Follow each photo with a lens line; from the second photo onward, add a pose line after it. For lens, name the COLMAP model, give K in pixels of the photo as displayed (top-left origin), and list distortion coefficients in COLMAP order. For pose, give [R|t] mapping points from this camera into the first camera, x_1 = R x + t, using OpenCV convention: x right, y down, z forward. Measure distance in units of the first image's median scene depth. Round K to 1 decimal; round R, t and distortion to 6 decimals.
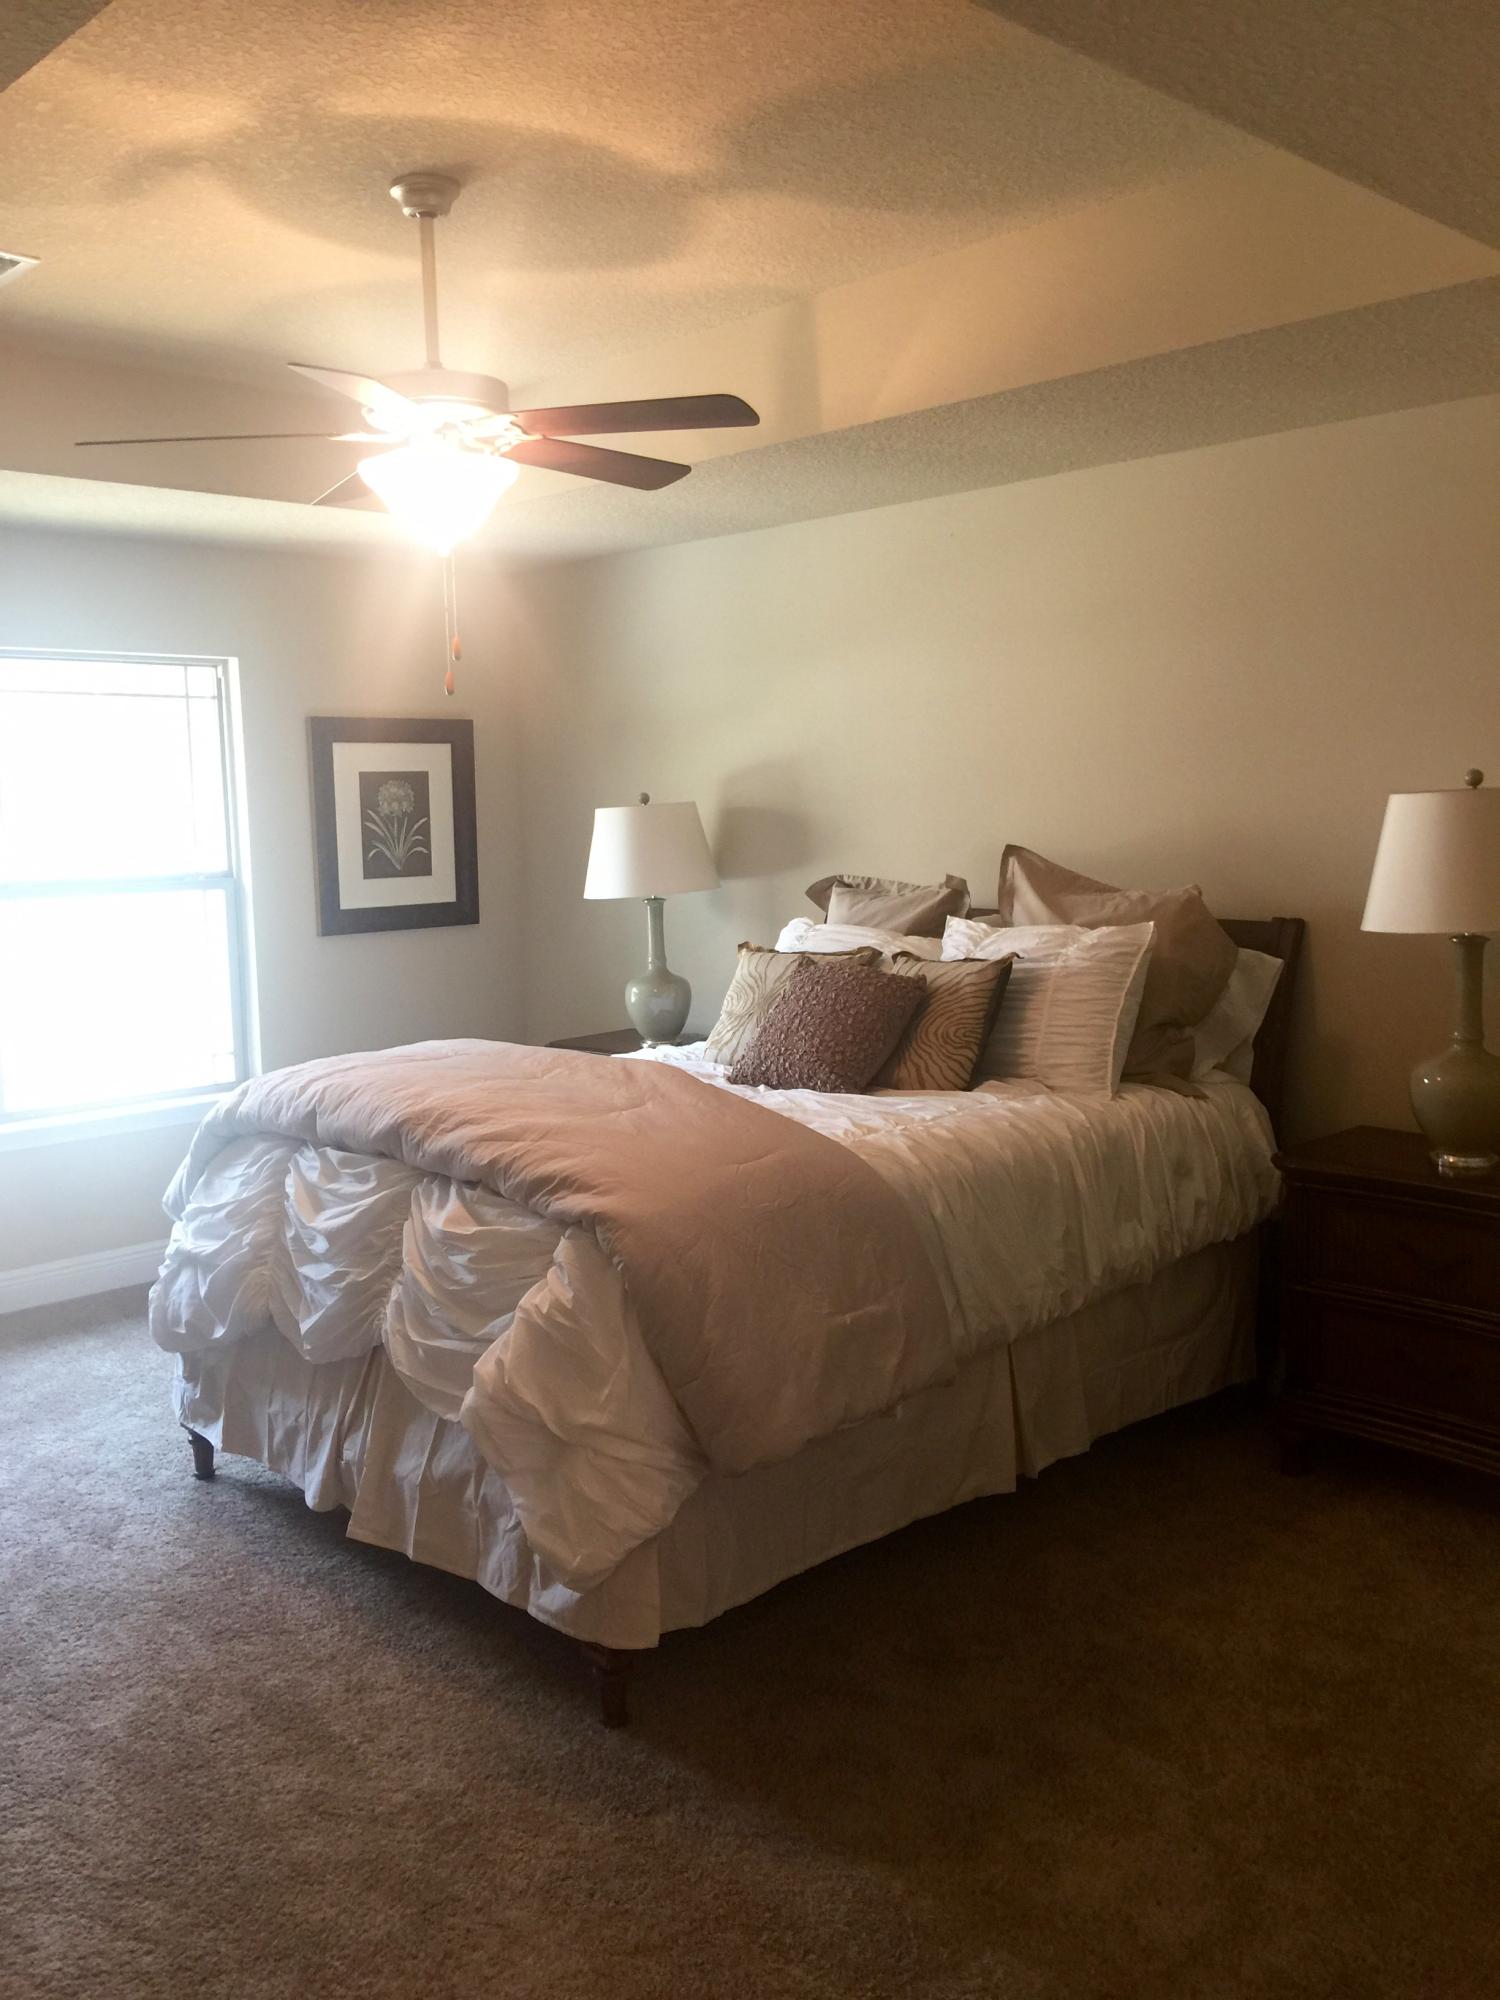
lens RADIAL K [[1699.3, 0, 742.1], [0, 1699.3, 1005.6], [0, 0, 1]] dist [0.096821, -0.157945]
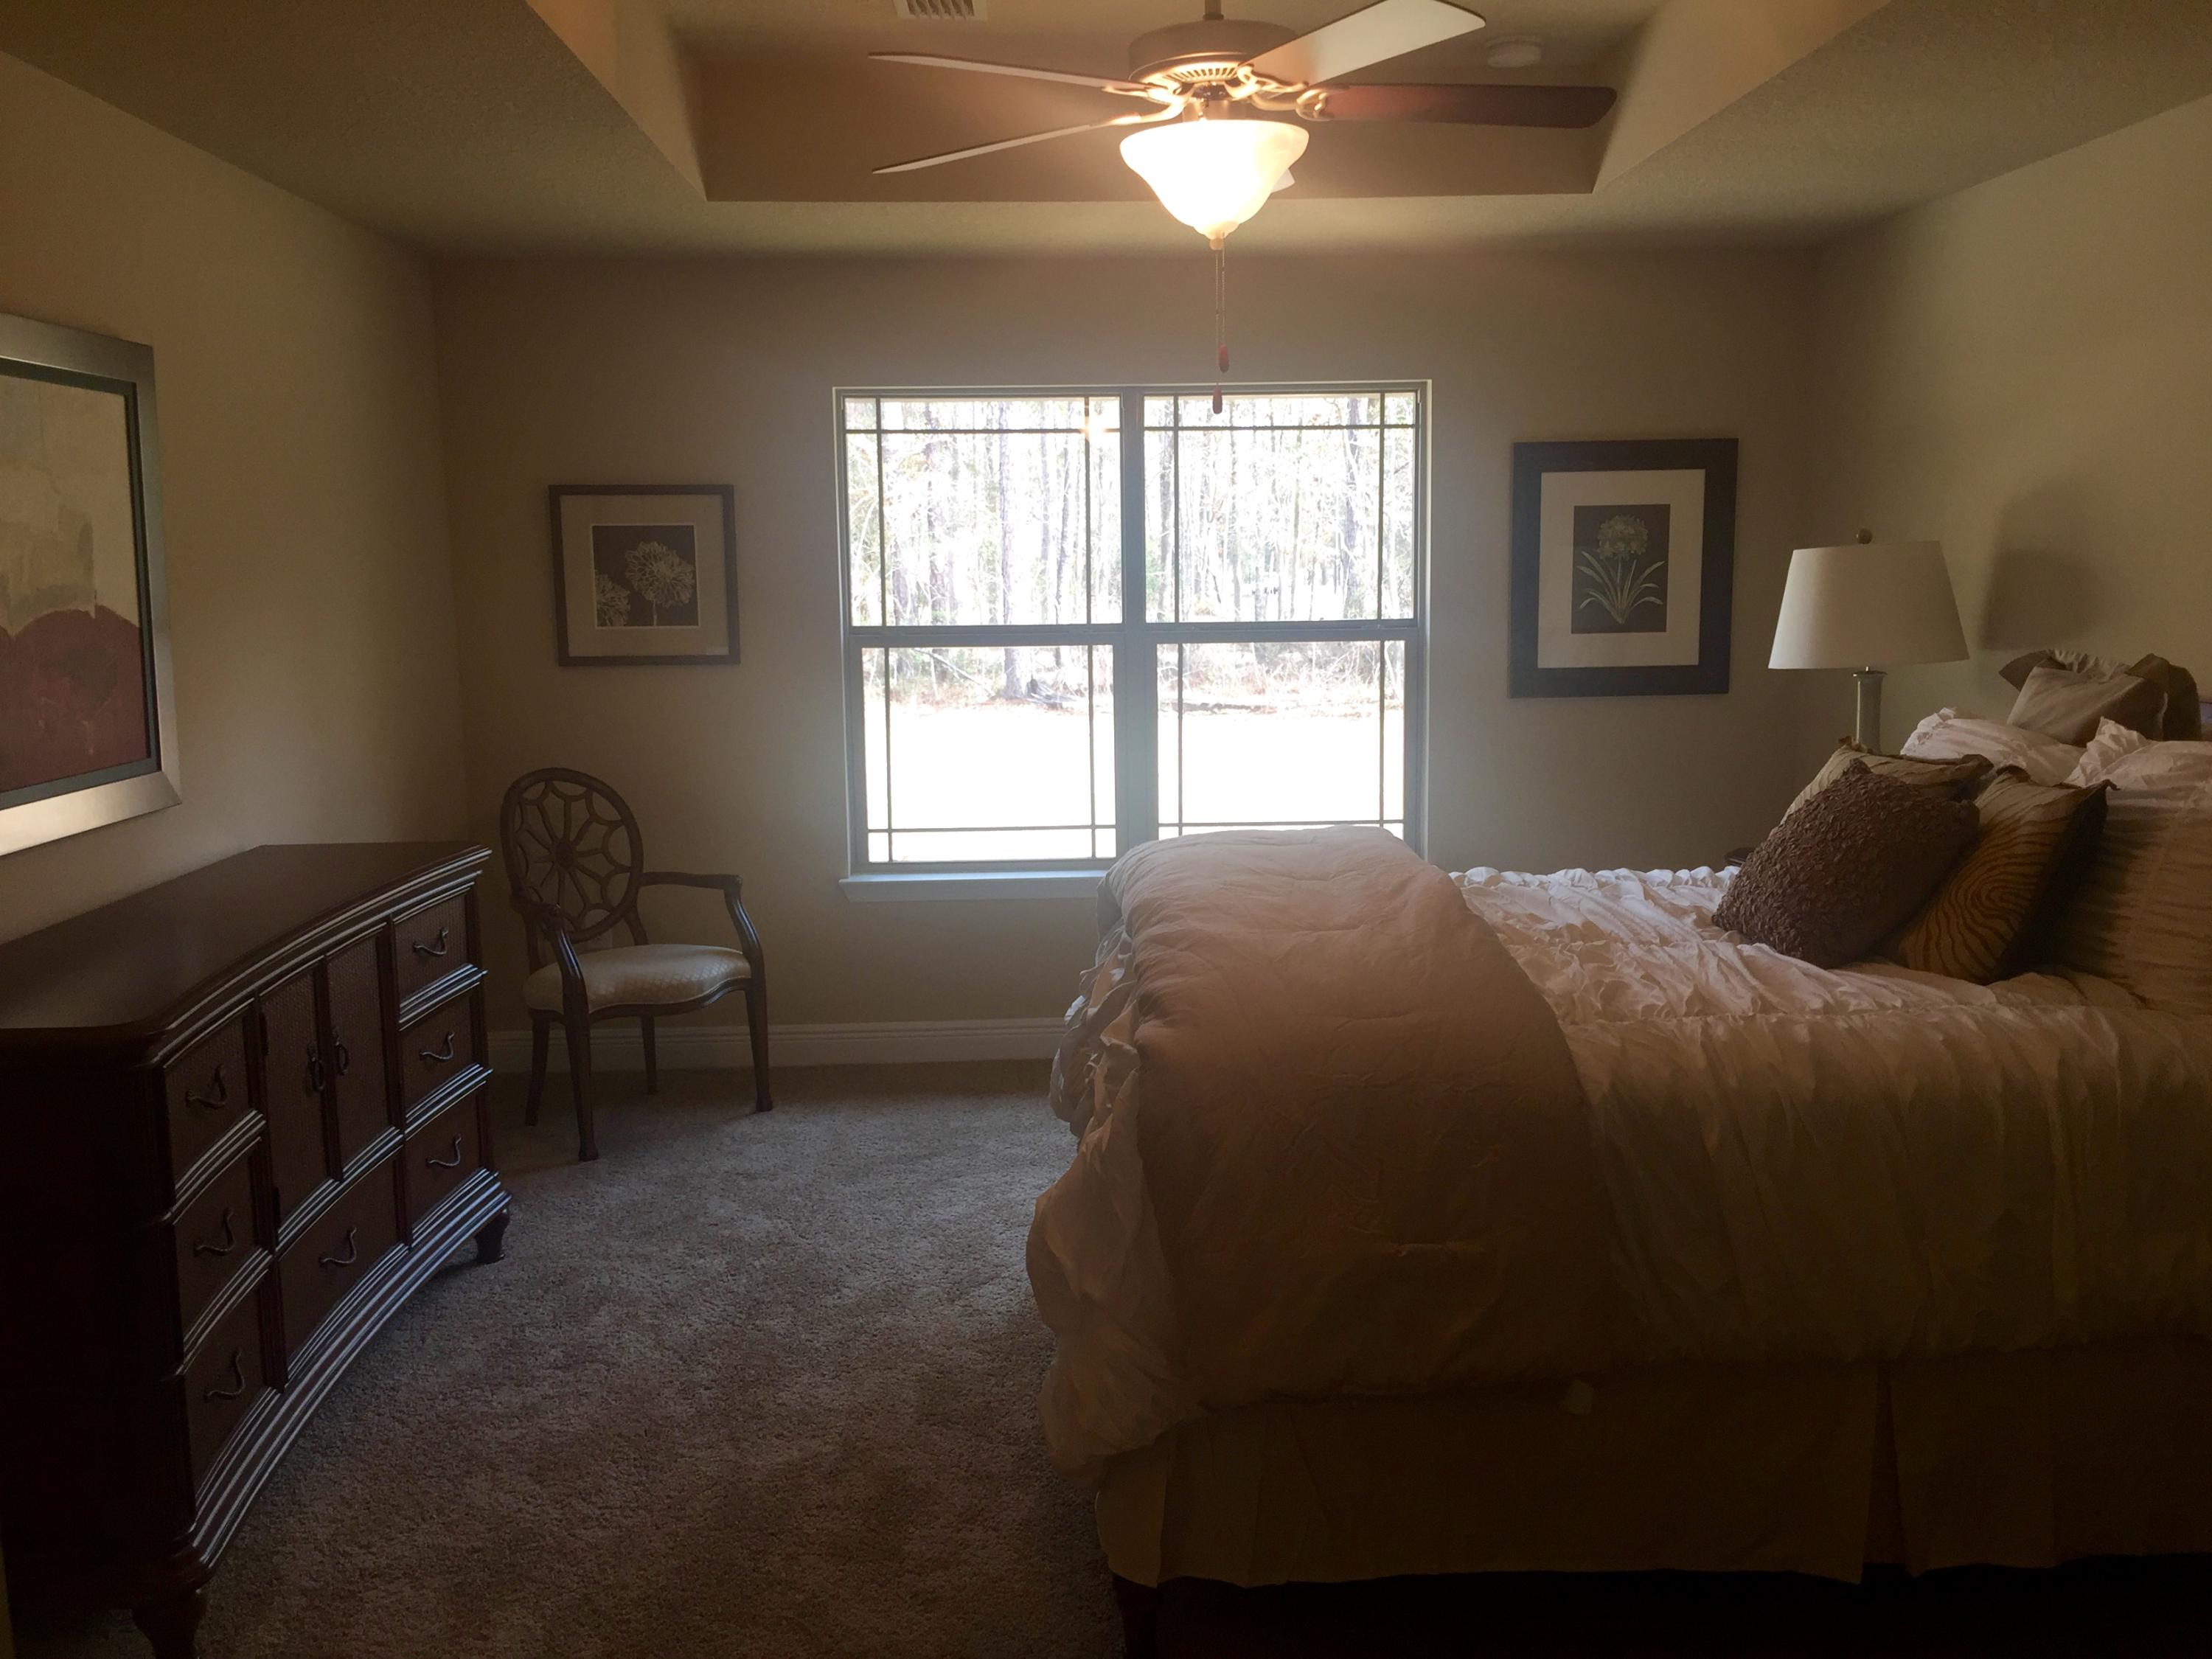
lens RADIAL K [[1879.4, 0, 1105.9], [0, 1879.4, 815.6], [0, 0, 1]] dist [0.096821, -0.157945]
pose [[0.754251, 0.099320, -0.649031, 0.276378], [-0.083037, 0.994985, 0.055761, -0.021531], [0.651315, 0.011836, 0.758715, 0.172841]]
